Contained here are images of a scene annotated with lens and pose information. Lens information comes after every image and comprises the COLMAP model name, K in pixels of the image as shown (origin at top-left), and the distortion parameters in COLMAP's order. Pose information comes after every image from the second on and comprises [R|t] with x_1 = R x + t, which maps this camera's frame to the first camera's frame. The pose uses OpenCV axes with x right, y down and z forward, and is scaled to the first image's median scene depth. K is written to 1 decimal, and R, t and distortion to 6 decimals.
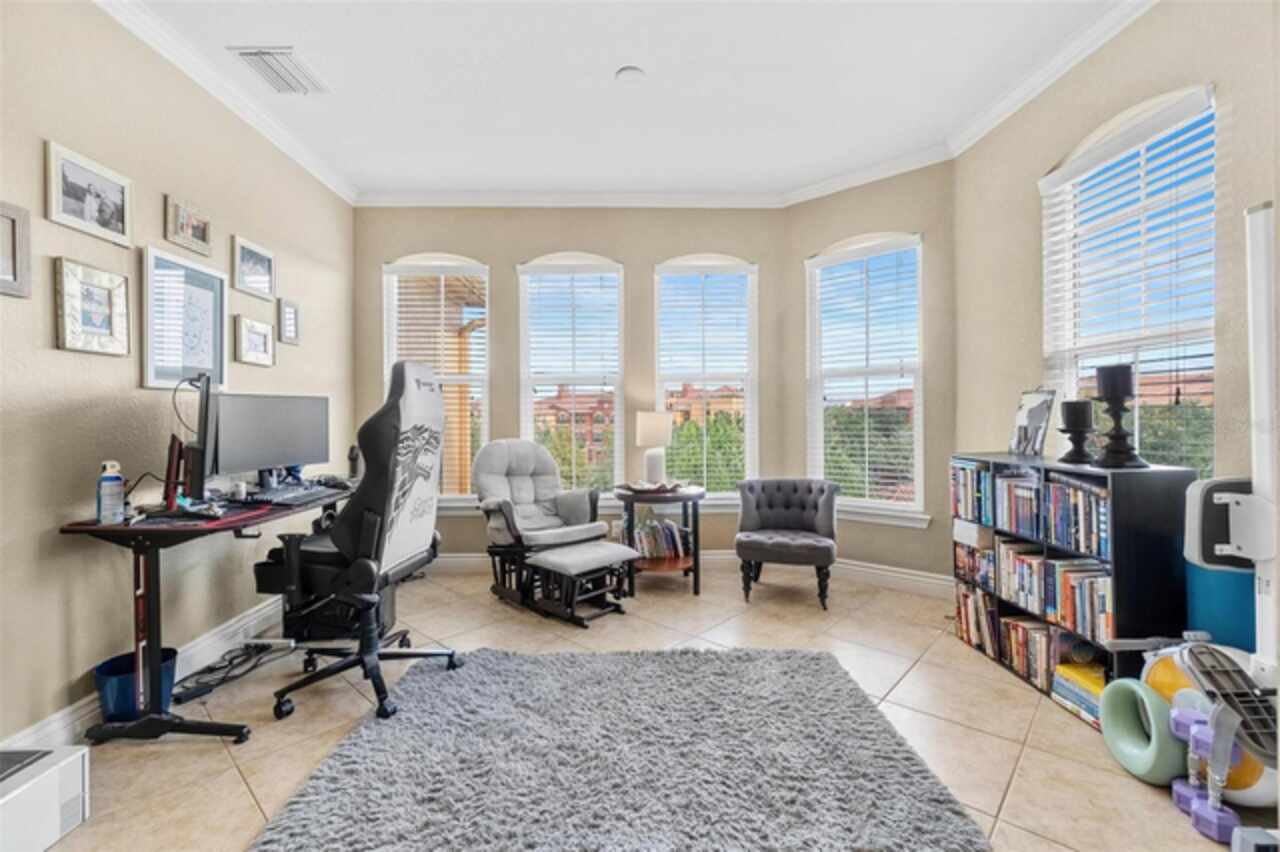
lens RADIAL K [[554.7, 0, 633.1], [0, 554.7, 421.3], [0, 0, 1]] dist [-0.002313, -0.000240]
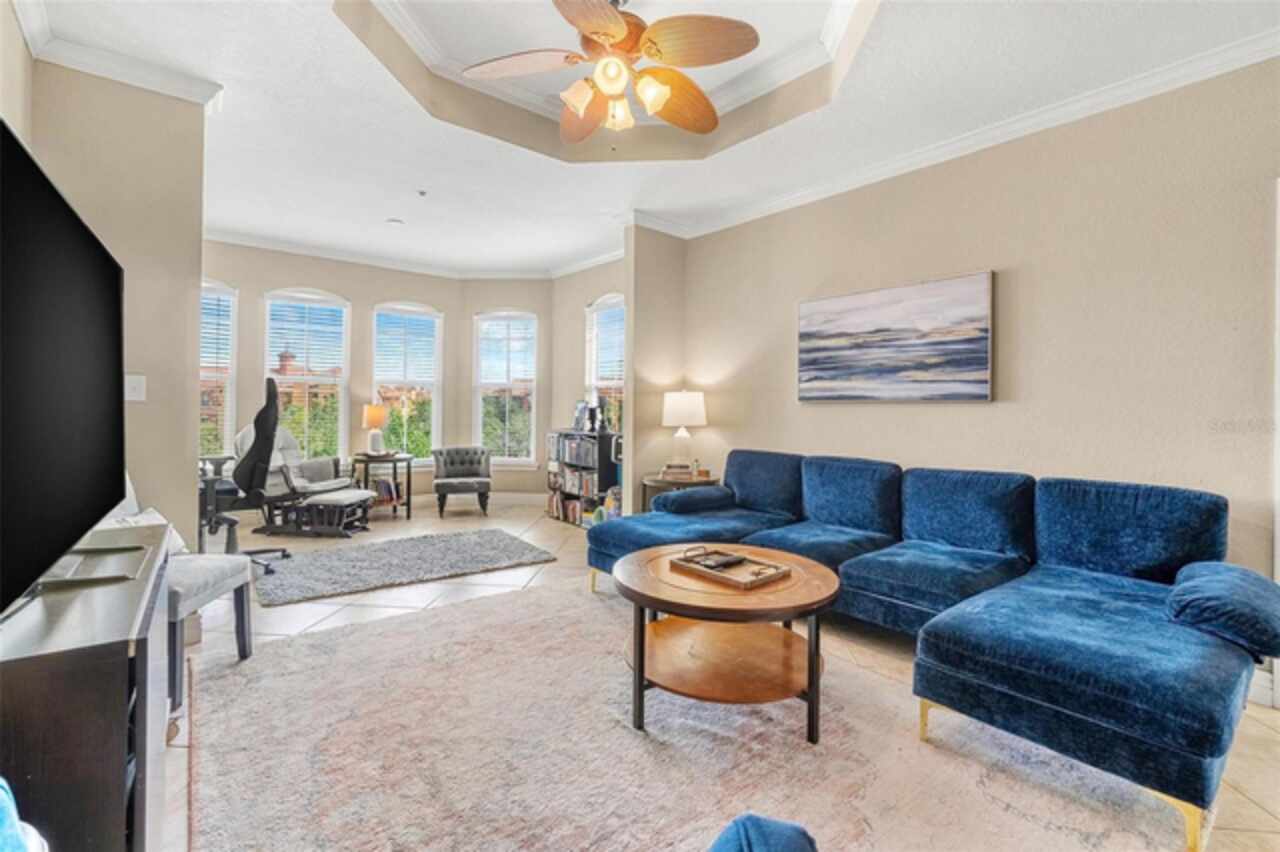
lens RADIAL K [[580.2, 0, 641.4], [0, 580.2, 407.6], [0, 0, 1]] dist [-0.001124, 0.000054]
pose [[0.786002, 0.016303, 0.618009, -0.524345], [-0.017135, 0.999843, -0.004584, -0.022691], [-0.617986, -0.006987, 0.786158, -0.977312]]
